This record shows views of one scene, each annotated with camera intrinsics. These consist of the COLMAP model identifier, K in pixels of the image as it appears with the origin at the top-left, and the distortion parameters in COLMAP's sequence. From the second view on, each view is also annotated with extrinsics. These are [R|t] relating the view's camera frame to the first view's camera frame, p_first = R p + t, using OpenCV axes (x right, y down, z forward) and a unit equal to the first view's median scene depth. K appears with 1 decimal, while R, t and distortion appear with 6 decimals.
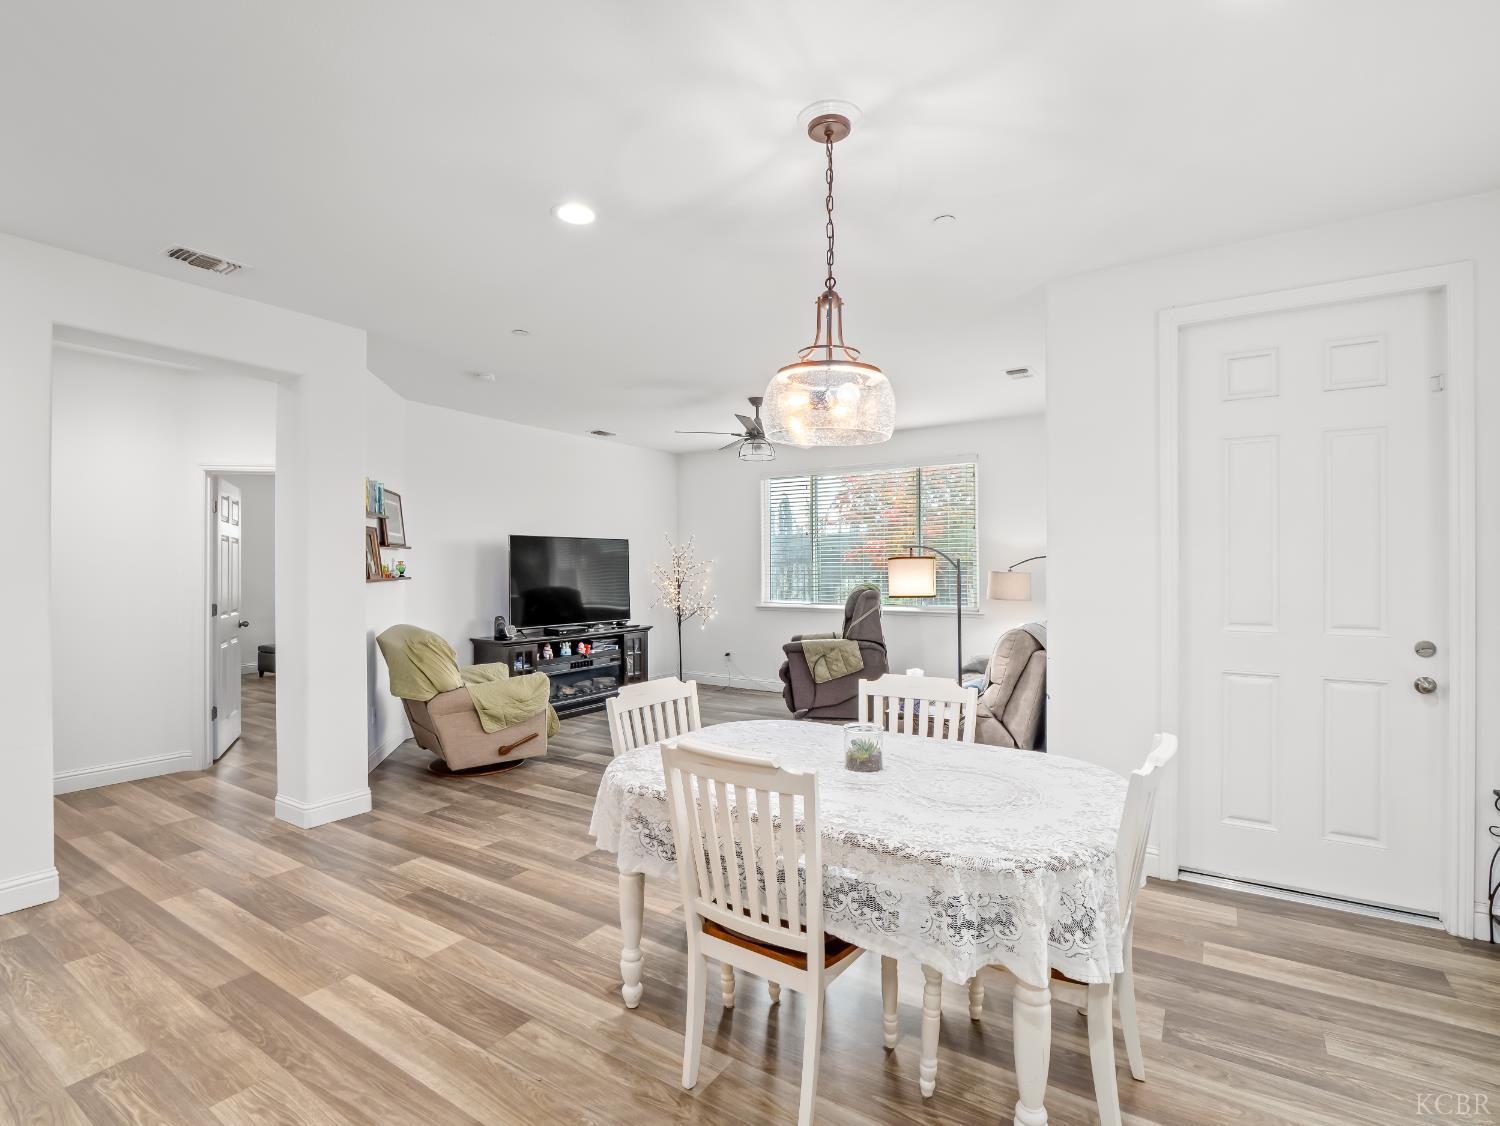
lens RADIAL K [[724.0, 0, 741.7], [0, 724.0, 573.2], [0, 0, 1]] dist [-0.019958, -0.000105]
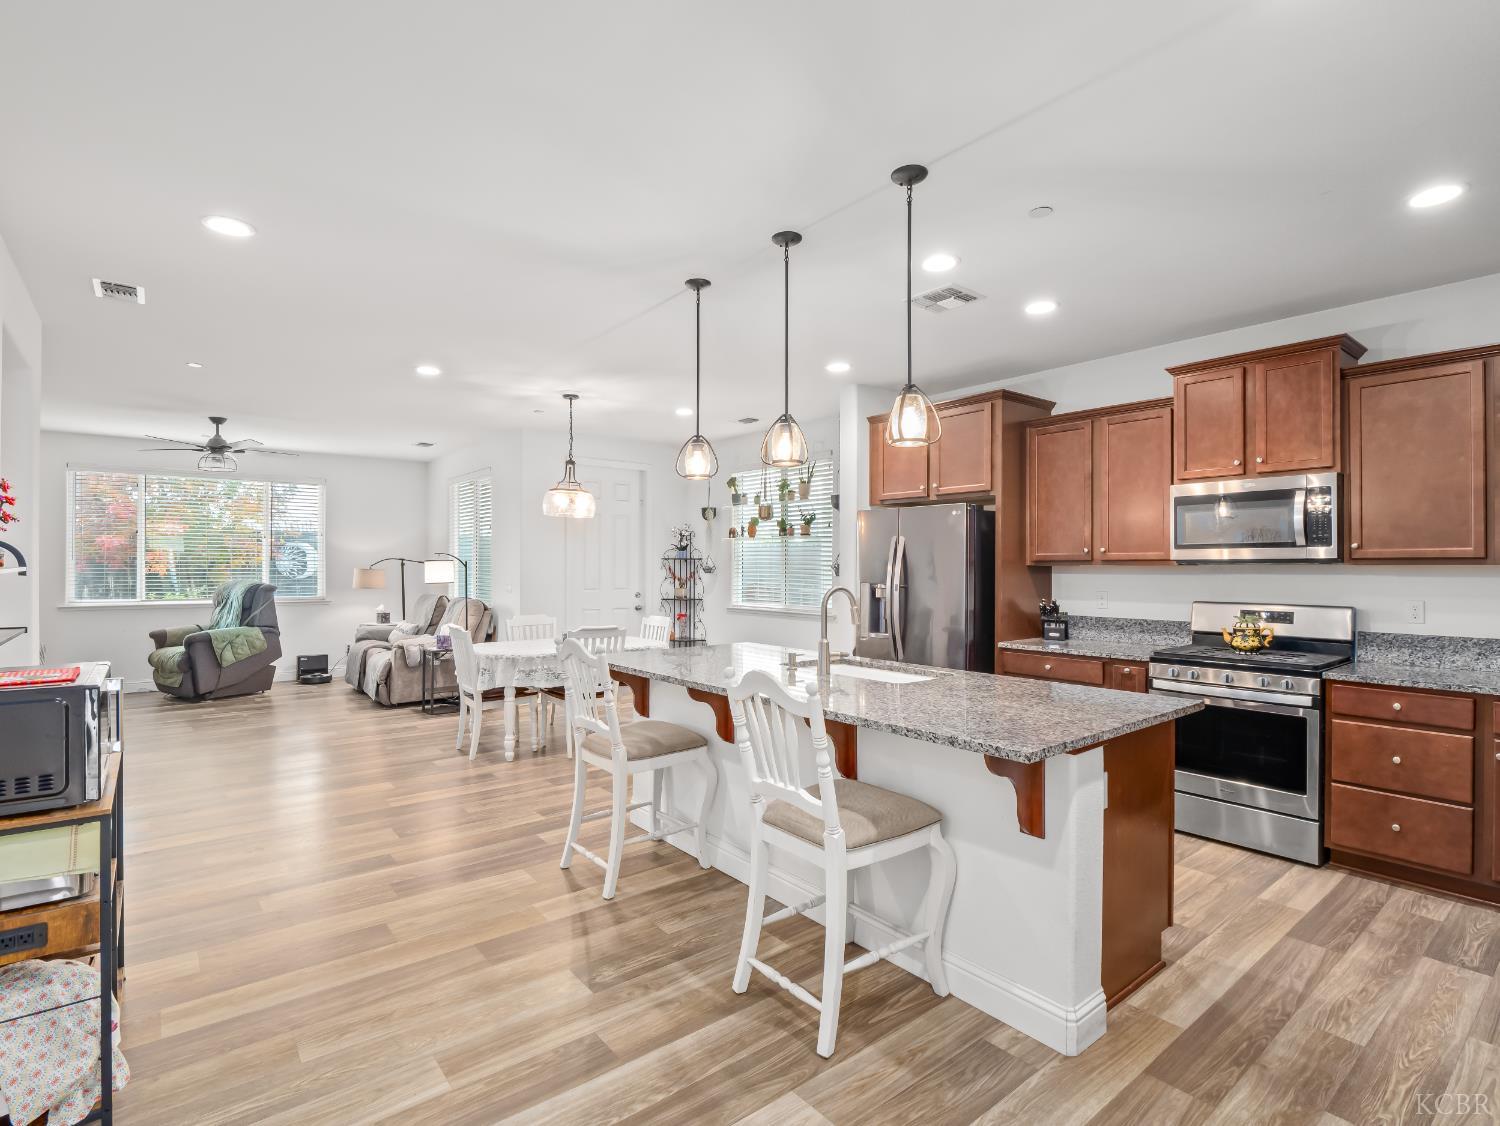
lens RADIAL K [[717.5, 0, 733.6], [0, 717.5, 563.9], [0, 0, 1]] dist [0.009382, -0.001251]
pose [[0.312475, 0.002215, 0.949924, -0.683164], [0.003225, 0.999989, -0.003392, -0.003196], [-0.949921, 0.004124, 0.312464, -0.111451]]
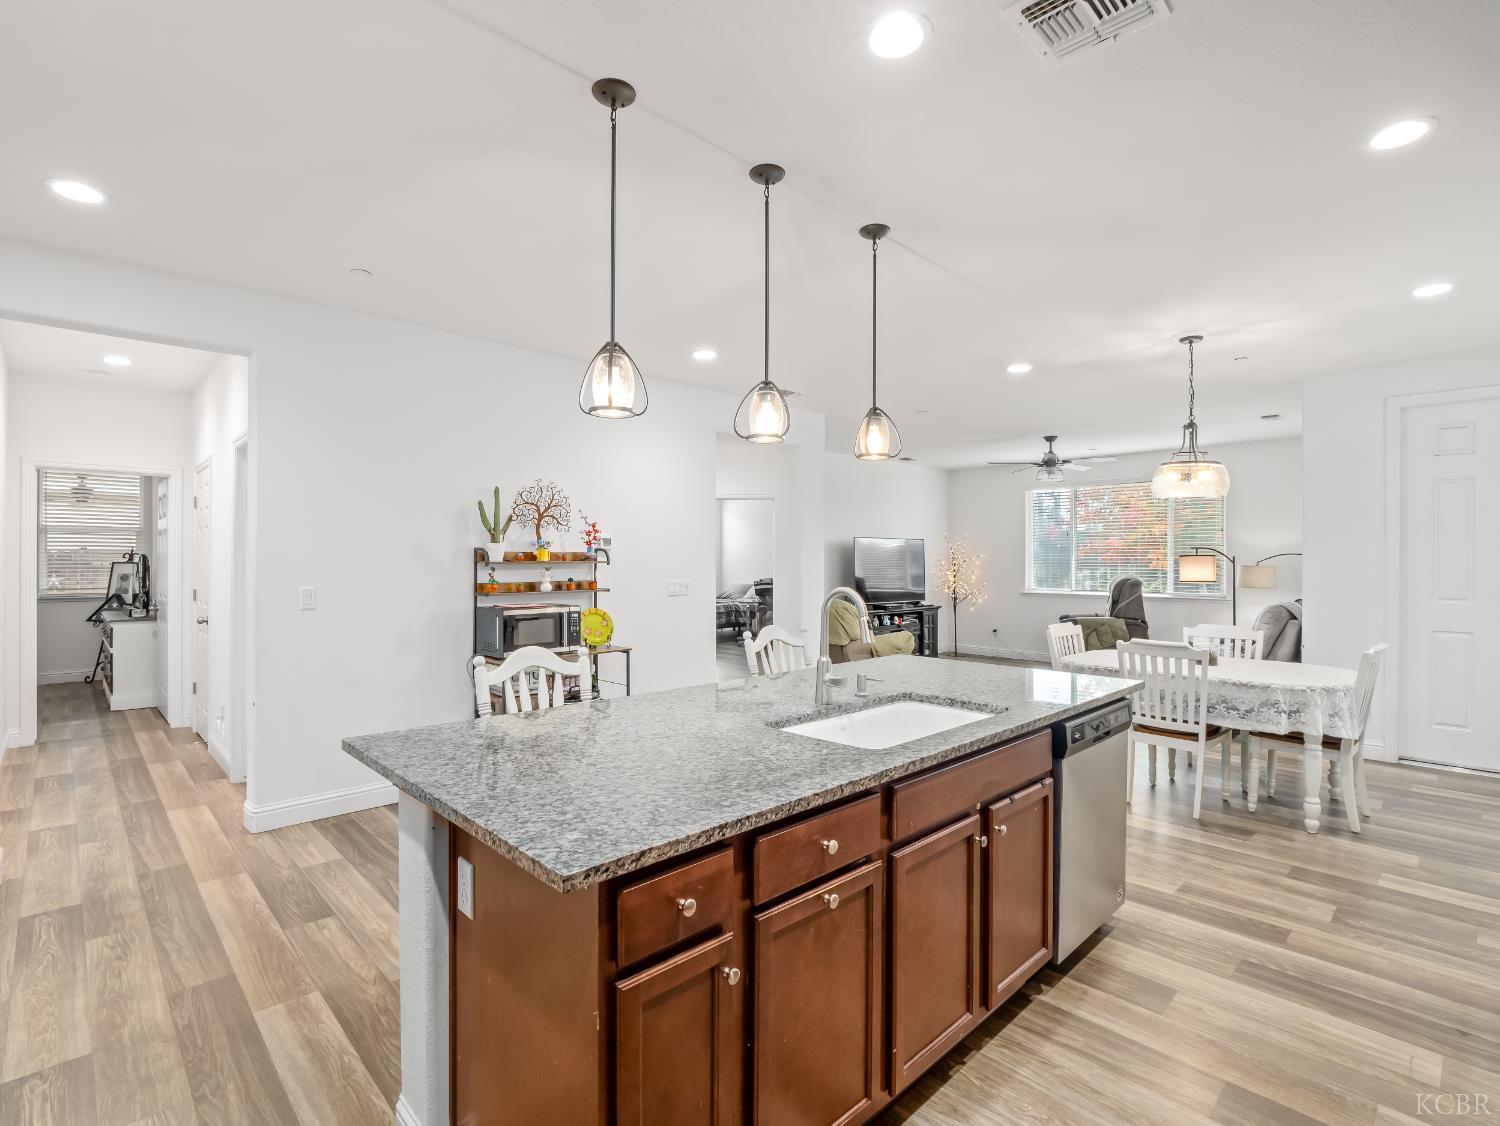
lens RADIAL K [[736.3, 0, 744.3], [0, 736.3, 560.9], [0, 0, 1]] dist [-0.030721, 0.009630]
pose [[0.976518, 0.008067, -0.215287, -0.206709], [-0.009408, 0.999942, -0.005204, 0.003811], [0.215232, 0.007107, 0.976537, -0.389978]]
